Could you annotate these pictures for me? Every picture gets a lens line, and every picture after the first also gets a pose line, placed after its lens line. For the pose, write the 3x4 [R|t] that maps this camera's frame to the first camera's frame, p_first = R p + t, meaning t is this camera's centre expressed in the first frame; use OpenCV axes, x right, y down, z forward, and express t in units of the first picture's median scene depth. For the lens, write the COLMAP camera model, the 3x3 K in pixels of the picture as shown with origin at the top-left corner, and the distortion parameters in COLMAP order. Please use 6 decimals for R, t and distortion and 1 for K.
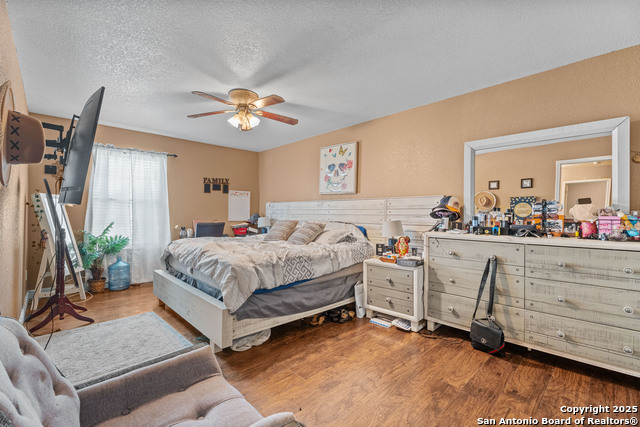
lens RADIAL K [[286.5, 0, 320.0], [0, 286.5, 213.7], [0, 0, 1]] dist [-0.000245, 0.001219]
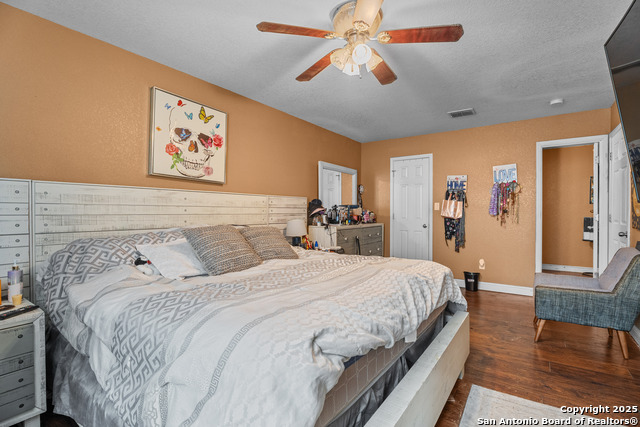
lens RADIAL K [[311.7, 0, 320.3], [0, 311.7, 212.5], [0, 0, 1]] dist [-0.005570, 0.000347]
pose [[-0.203569, -0.002730, 0.979057, -0.653680], [0.002985, 0.999990, 0.003409, -0.002299], [-0.979056, 0.003617, -0.203559, 0.875076]]
